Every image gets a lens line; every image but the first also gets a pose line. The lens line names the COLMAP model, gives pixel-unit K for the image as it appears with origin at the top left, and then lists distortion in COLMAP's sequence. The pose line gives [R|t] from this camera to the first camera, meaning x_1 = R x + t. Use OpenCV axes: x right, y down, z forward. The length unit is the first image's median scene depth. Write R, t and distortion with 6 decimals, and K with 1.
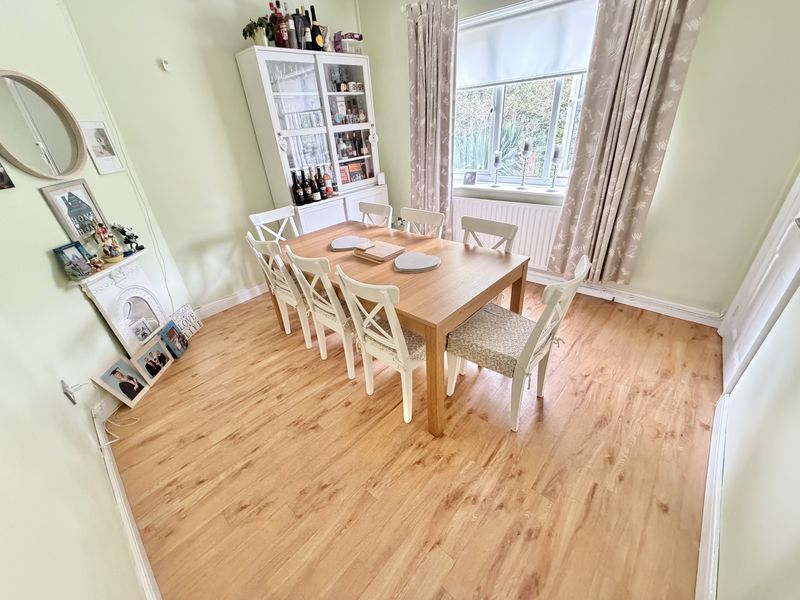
lens RADIAL K [[319.3, 0, 400.0], [0, 319.3, 300.0], [0, 0, 1]] dist [-0.000629, -0.000231]
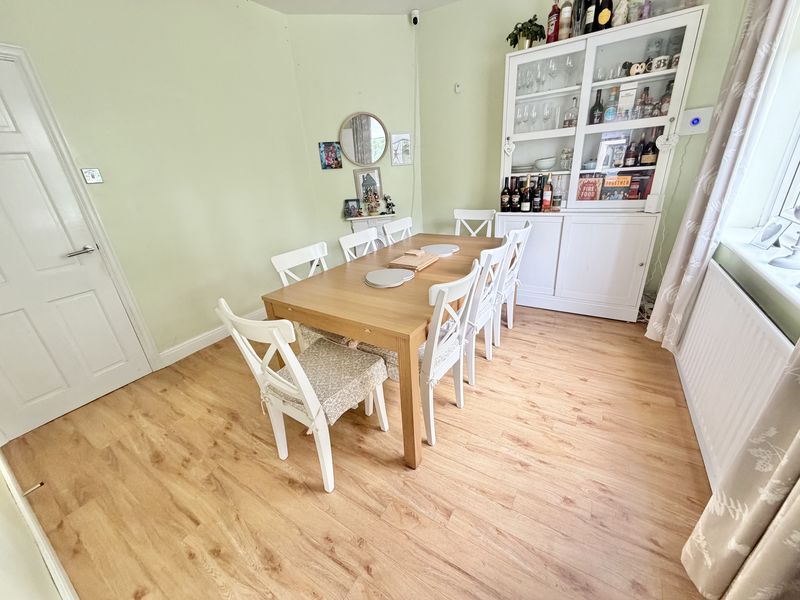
lens RADIAL K [[319.3, 0, 400.0], [0, 319.3, 300.0], [0, 0, 1]] dist [-0.000629, -0.000231]
pose [[0.176995, 0.436919, -0.881916, 0.846143], [-0.426498, 0.841608, 0.331354, -0.361285], [0.887002, 0.317487, 0.335305, 0.675682]]
